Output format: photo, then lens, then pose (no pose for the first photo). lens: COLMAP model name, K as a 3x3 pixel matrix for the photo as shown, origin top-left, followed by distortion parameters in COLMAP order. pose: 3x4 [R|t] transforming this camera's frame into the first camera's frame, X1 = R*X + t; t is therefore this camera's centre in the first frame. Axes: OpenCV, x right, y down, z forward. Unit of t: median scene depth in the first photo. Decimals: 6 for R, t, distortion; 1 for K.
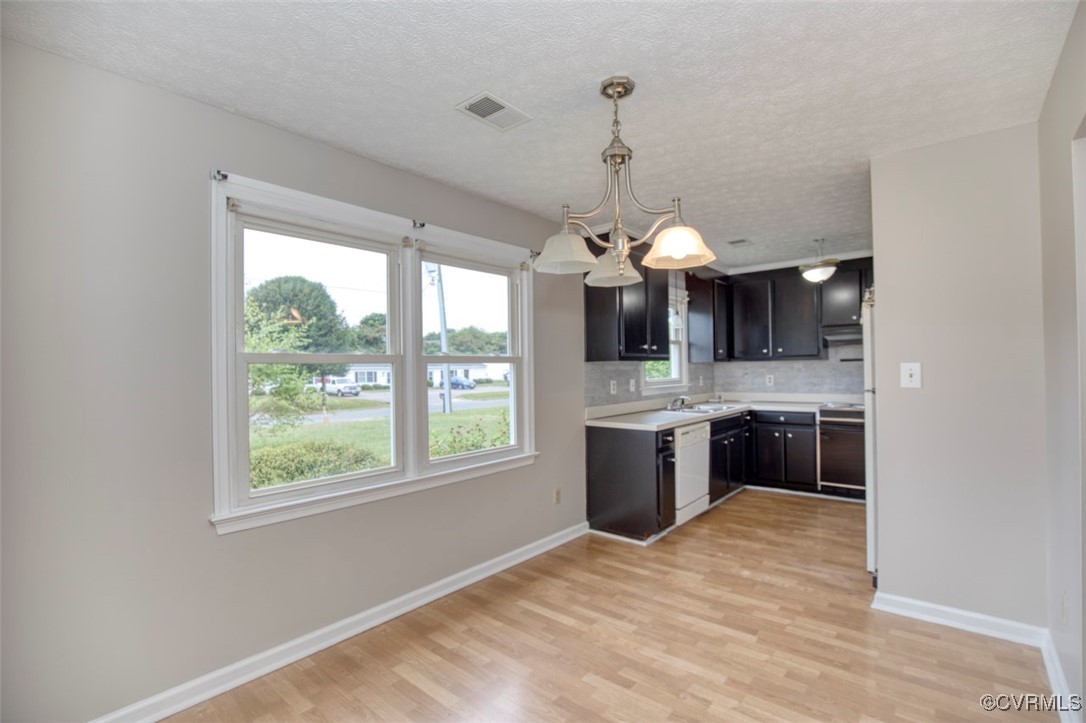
lens RADIAL K [[490.9, 0, 548.7], [0, 490.9, 367.7], [0, 0, 1]] dist [-0.021737, 0.000339]
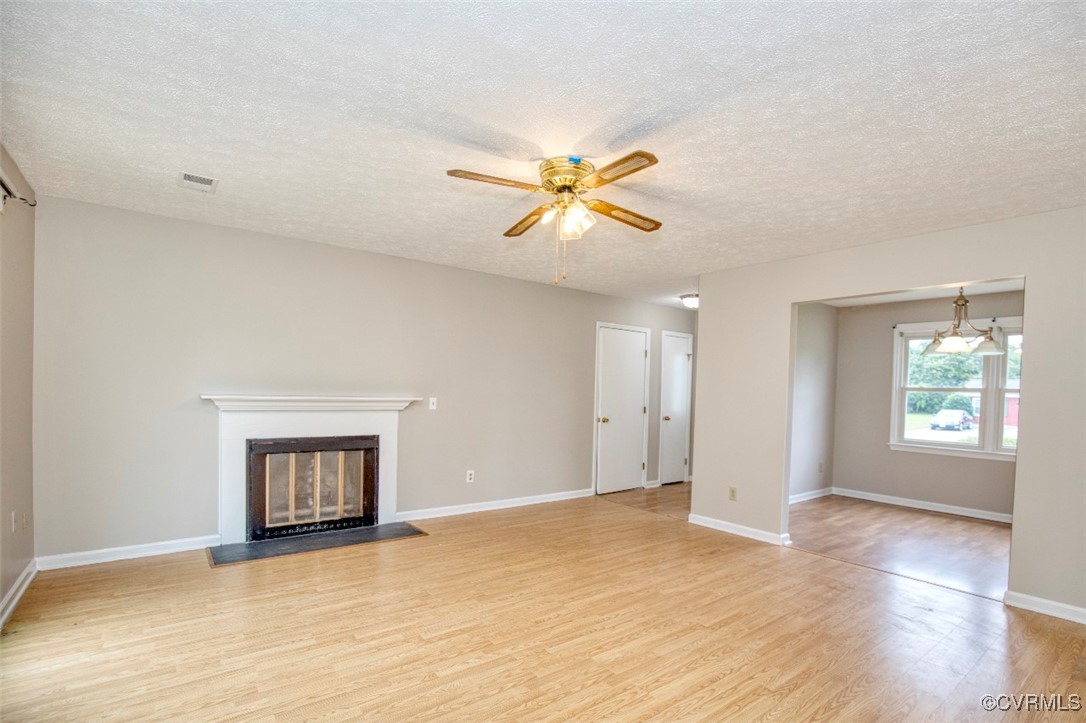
lens RADIAL K [[521.5, 0, 567.5], [0, 521.5, 401.9], [0, 0, 1]] dist [-0.025406, 0.000231]
pose [[-0.205491, 0.033629, -0.978081, 1.530795], [-0.018639, 0.999094, 0.038267, -0.013169], [0.978481, 0.026094, -0.204678, -0.157499]]
